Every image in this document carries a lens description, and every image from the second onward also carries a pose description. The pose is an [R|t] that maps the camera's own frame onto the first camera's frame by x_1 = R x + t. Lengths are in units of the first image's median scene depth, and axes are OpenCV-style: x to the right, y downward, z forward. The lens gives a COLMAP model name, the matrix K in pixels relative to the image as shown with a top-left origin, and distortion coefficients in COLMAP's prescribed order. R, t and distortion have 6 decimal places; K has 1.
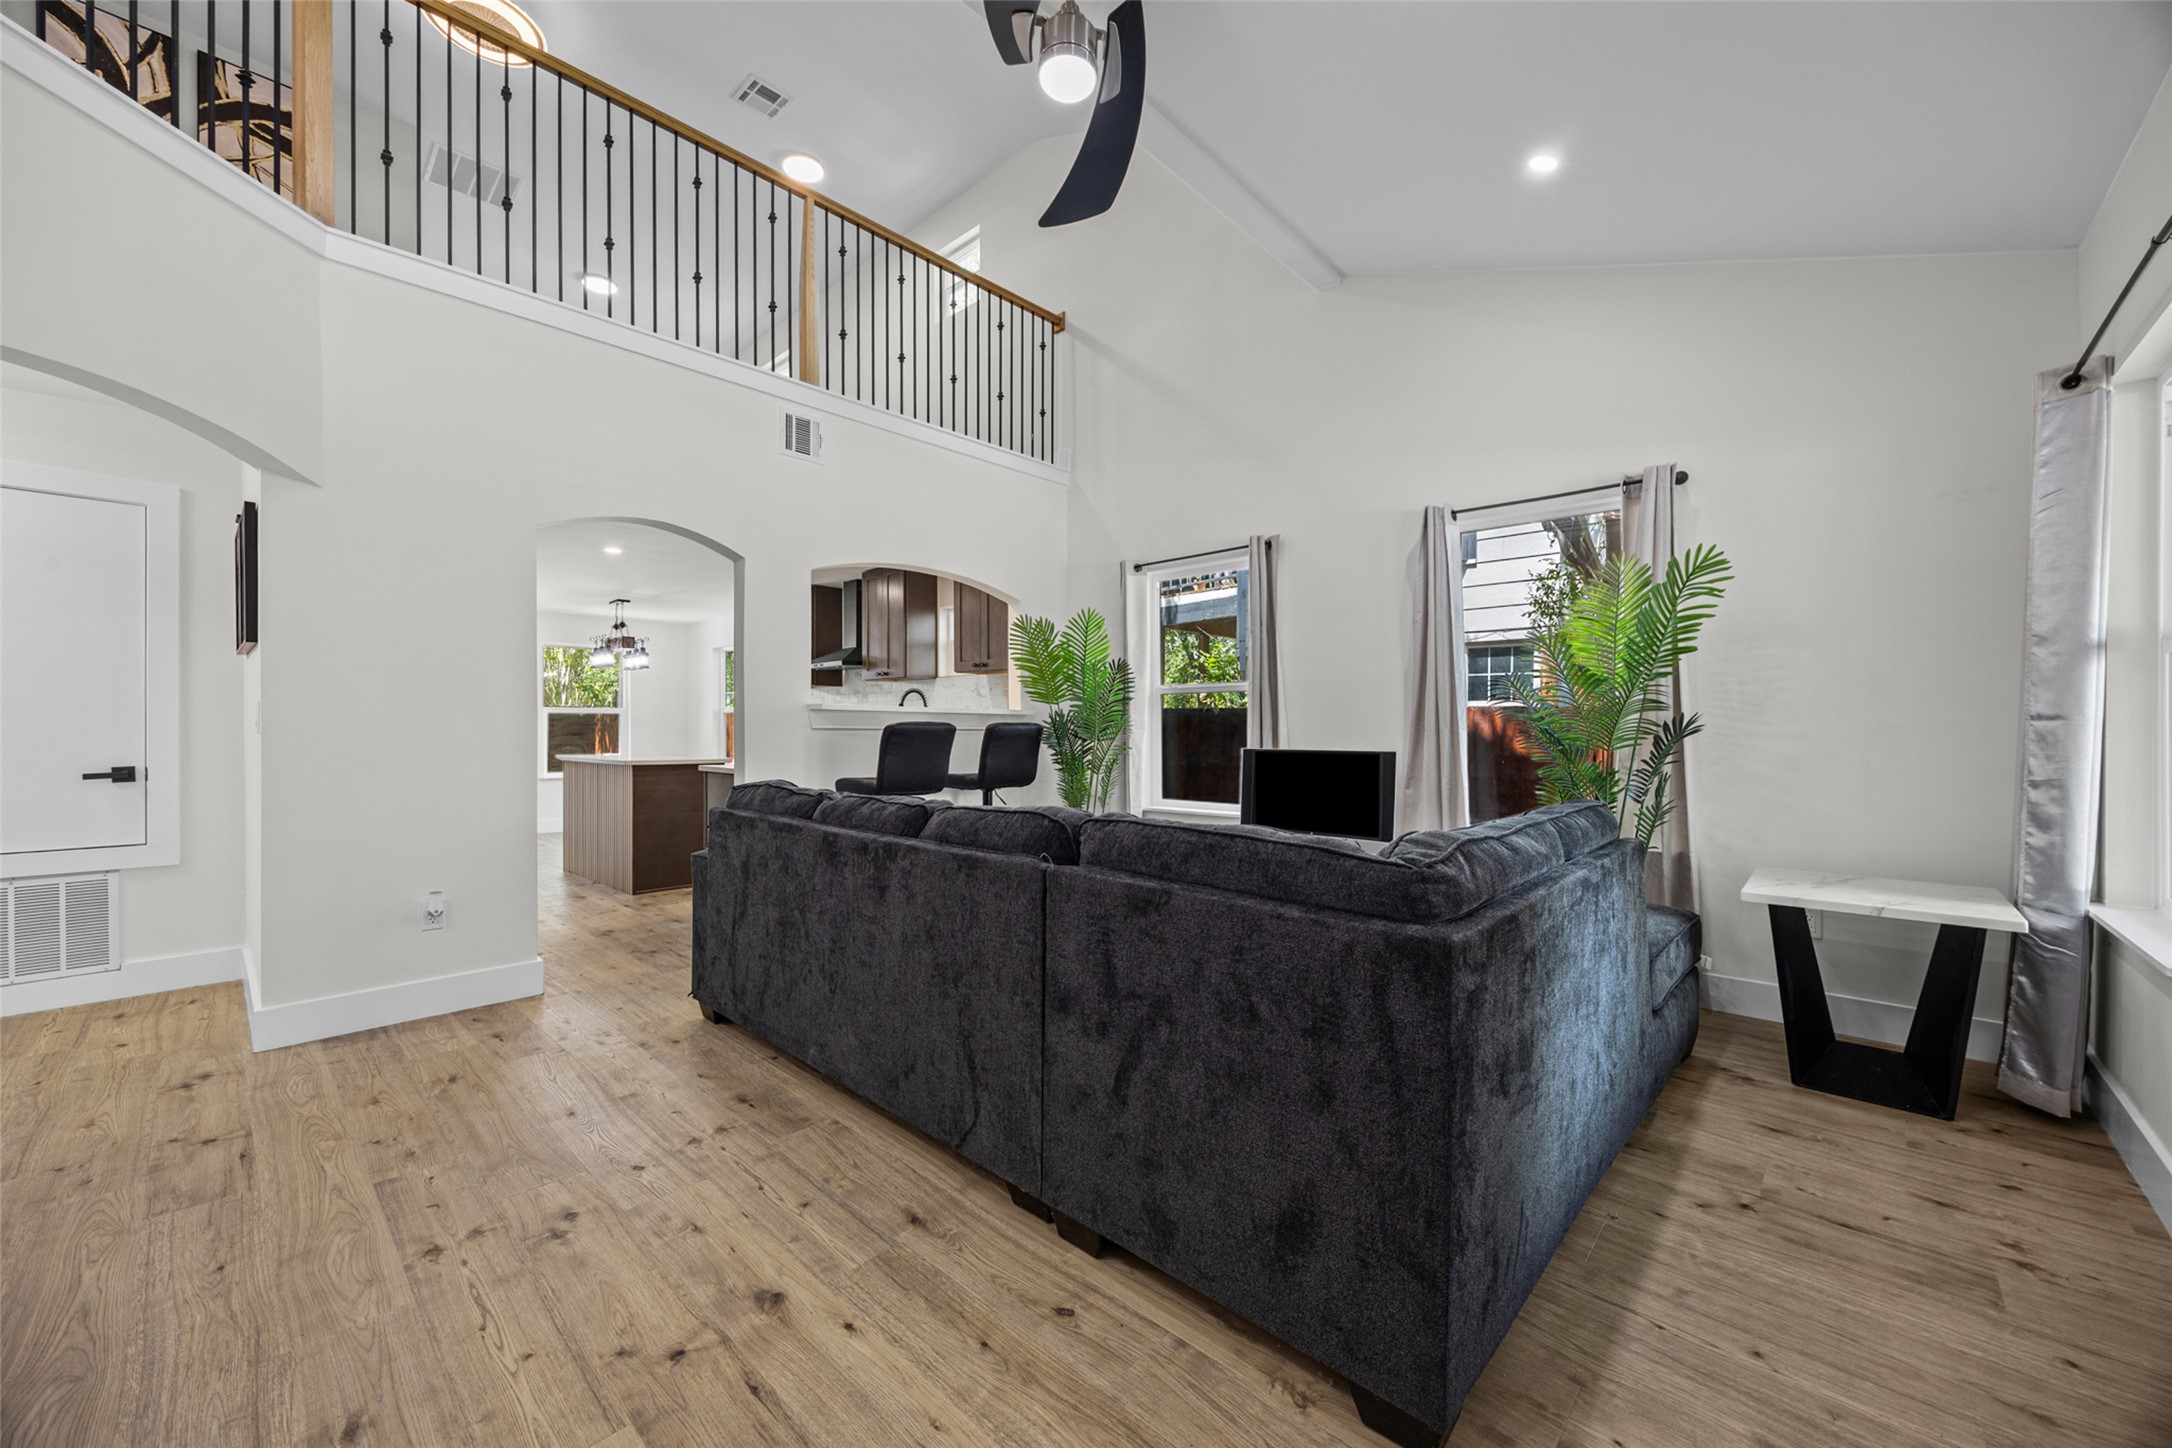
lens RADIAL K [[853.8, 0, 1086.0], [0, 853.8, 724.0], [0, 0, 1]] dist [-0.010925, -0.000289]
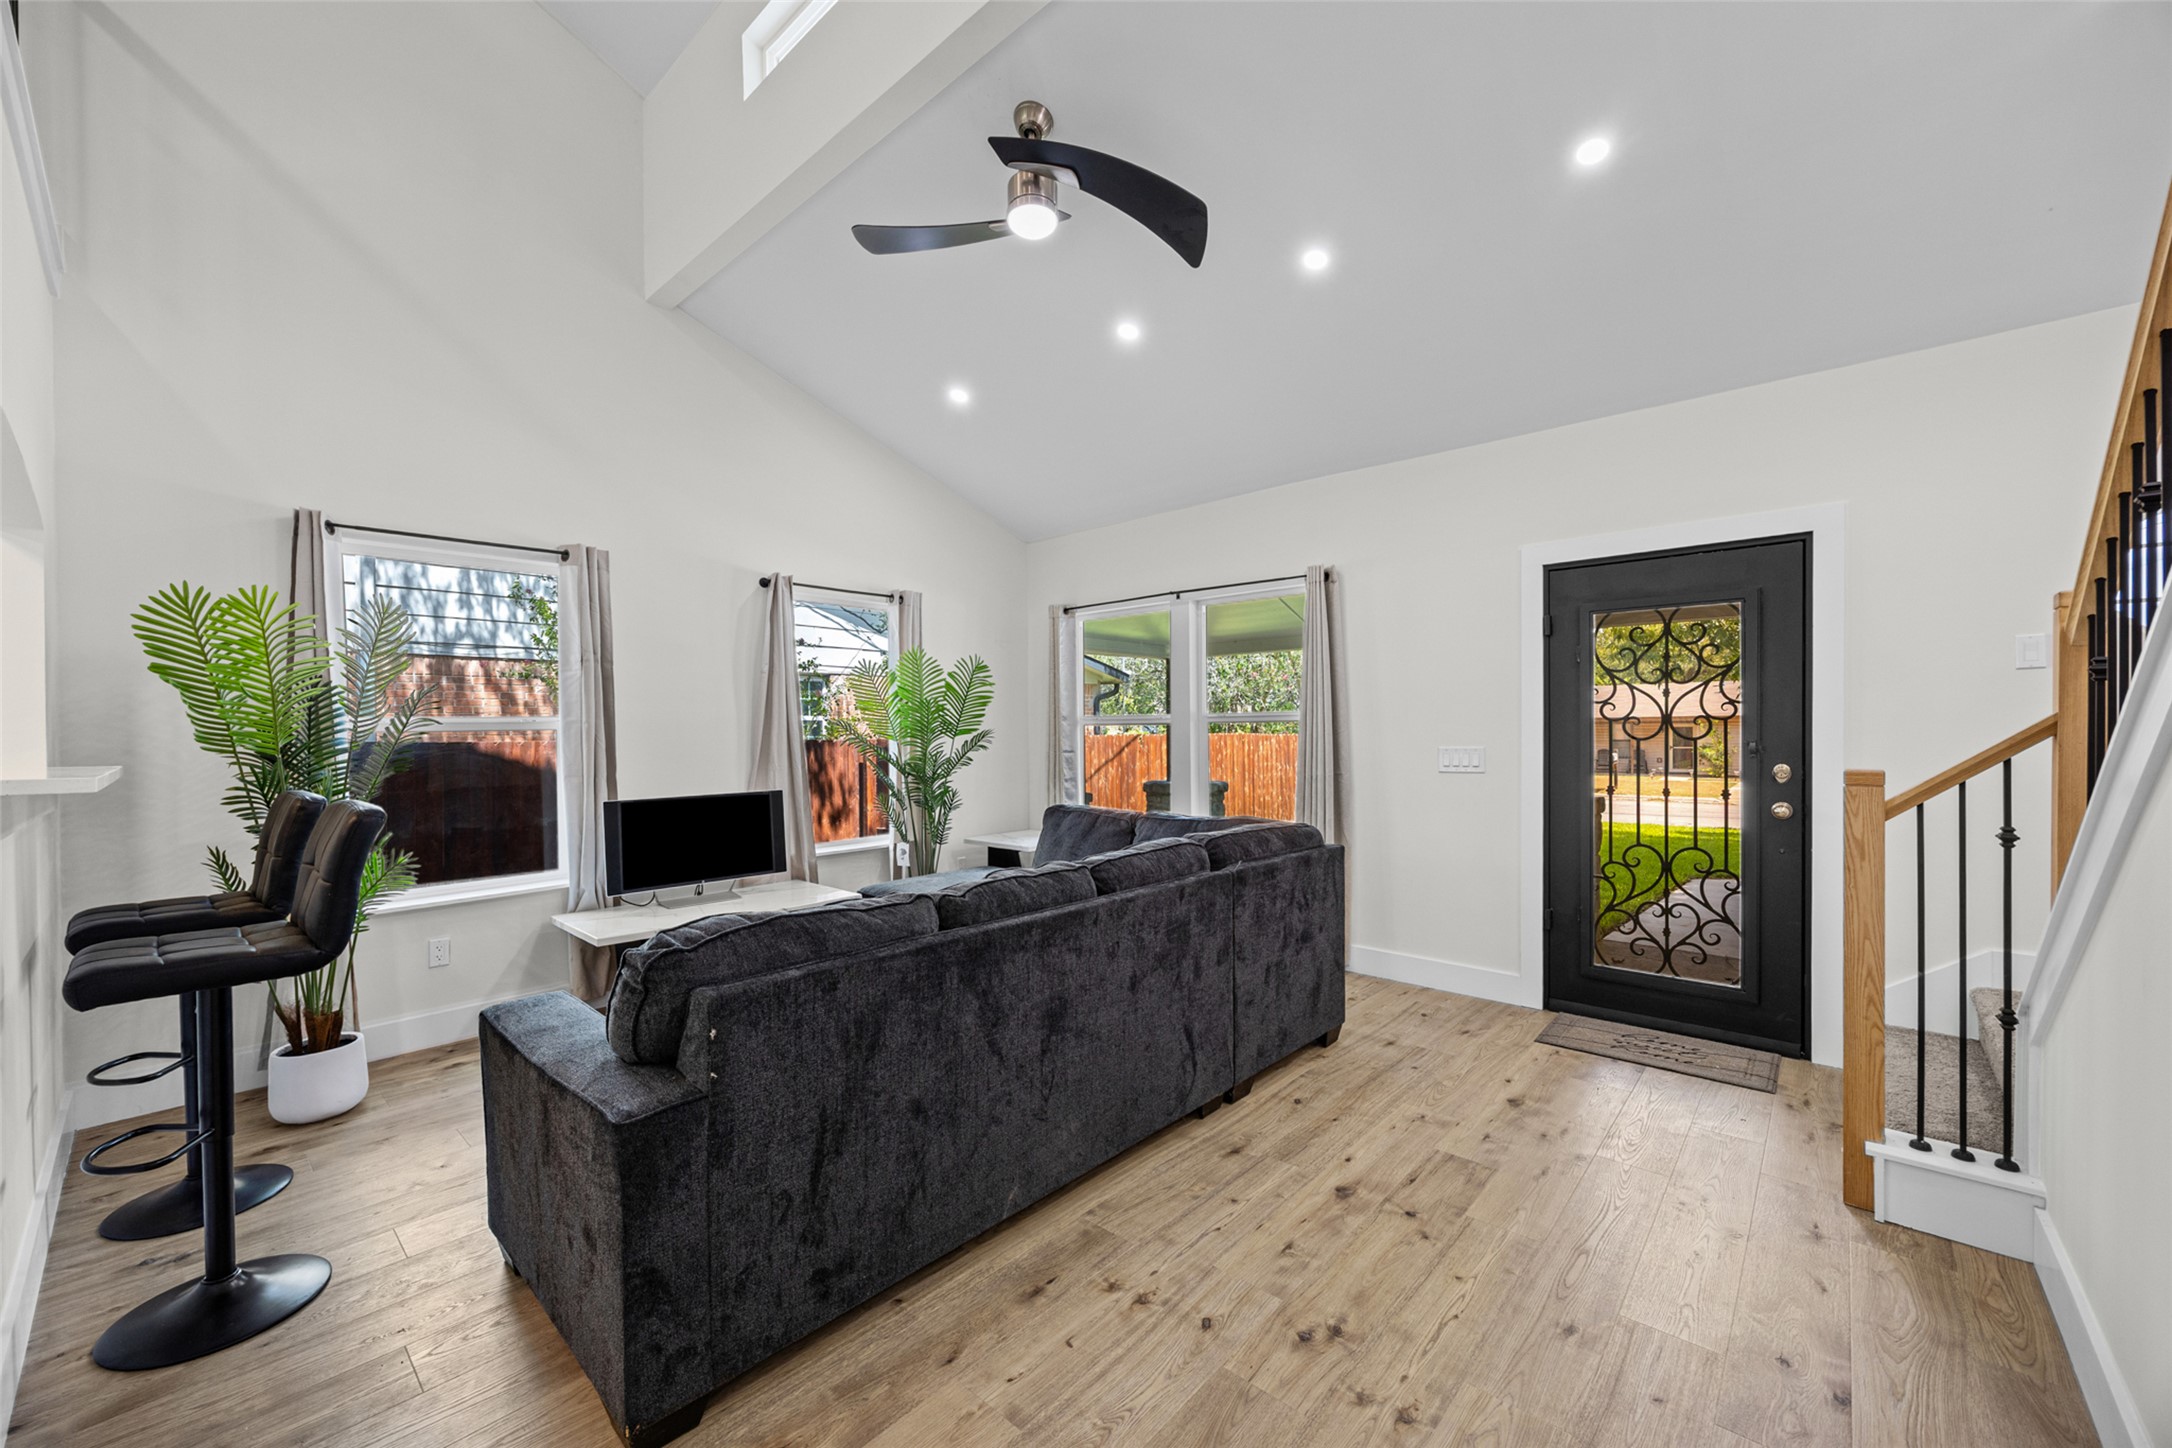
lens RADIAL K [[853.8, 0, 1086.0], [0, 853.8, 724.0], [0, 0, 1]] dist [-0.010925, -0.000289]
pose [[-0.038581, -0.004037, 0.999247, -1.628185], [0.005352, 0.999977, 0.004246, -0.117532], [-0.999241, 0.005512, -0.038558, 1.345706]]
